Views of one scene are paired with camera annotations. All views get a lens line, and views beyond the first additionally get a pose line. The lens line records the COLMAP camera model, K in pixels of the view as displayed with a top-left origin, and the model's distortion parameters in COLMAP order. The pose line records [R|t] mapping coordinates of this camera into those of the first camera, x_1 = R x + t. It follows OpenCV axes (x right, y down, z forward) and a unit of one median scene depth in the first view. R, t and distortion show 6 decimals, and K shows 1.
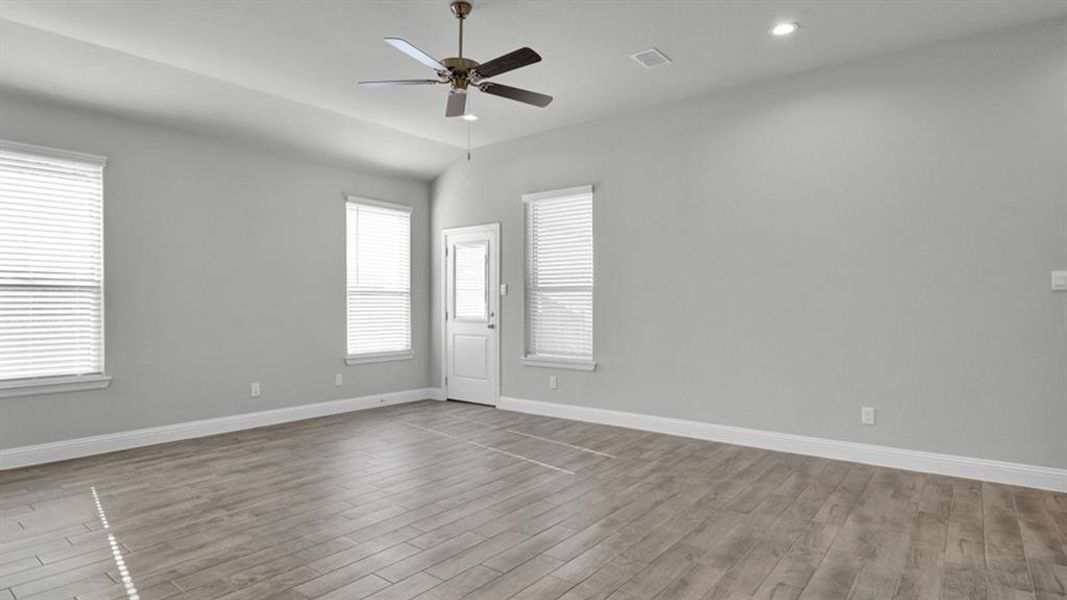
lens RADIAL K [[567.5, 0, 539.7], [0, 567.5, 303.3], [0, 0, 1]] dist [-0.025609, 0.000701]
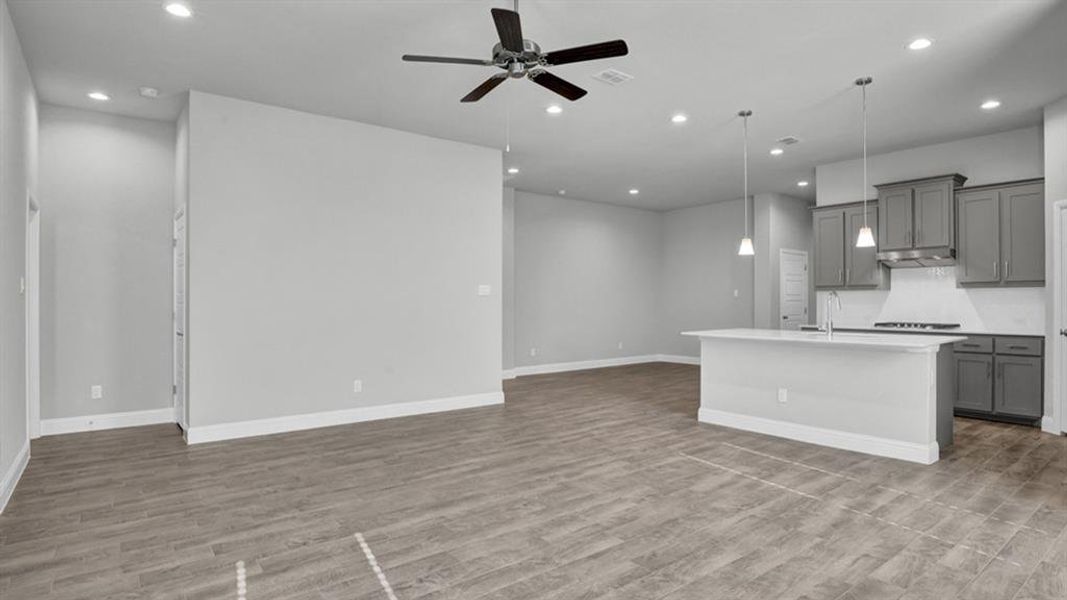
lens RADIAL K [[567.5, 0, 528.5], [0, 567.5, 300.8], [0, 0, 1]] dist [-0.025609, 0.000701]
pose [[-0.964634, 0.002576, 0.263580, -0.371329], [0.001851, 0.999994, -0.003000, -0.001222], [-0.263586, -0.002406, -0.964633, 1.737548]]
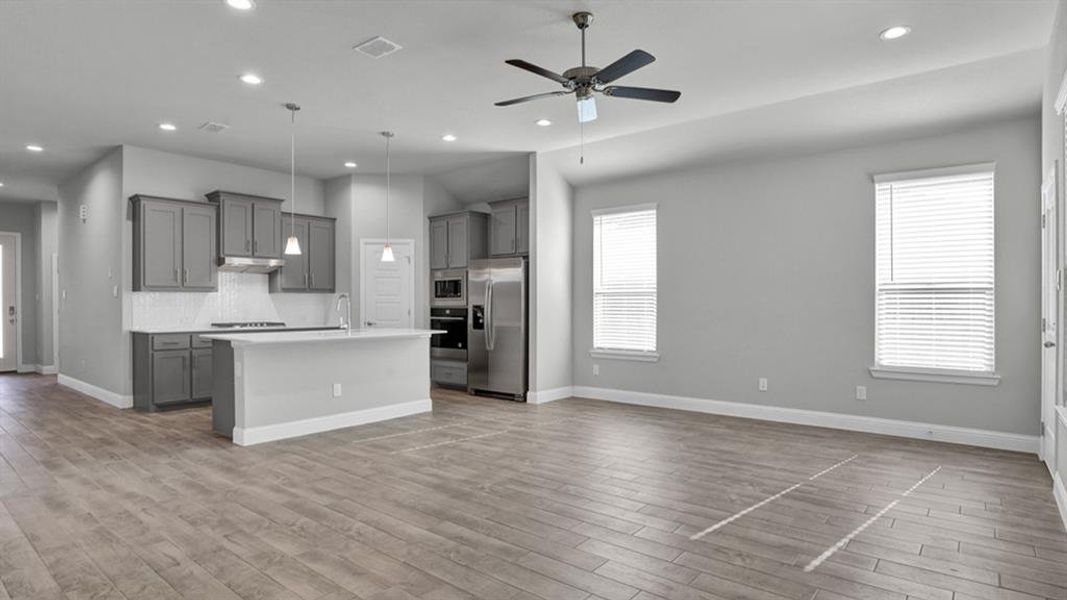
lens RADIAL K [[567.5, 0, 554.1], [0, 567.5, 311.3], [0, 0, 1]] dist [-0.025609, 0.000701]
pose [[-0.004219, 0.013929, -0.999894, 0.818070], [-0.000151, 0.999903, 0.013930, -0.001340], [0.999991, 0.000210, -0.004216, 0.868669]]
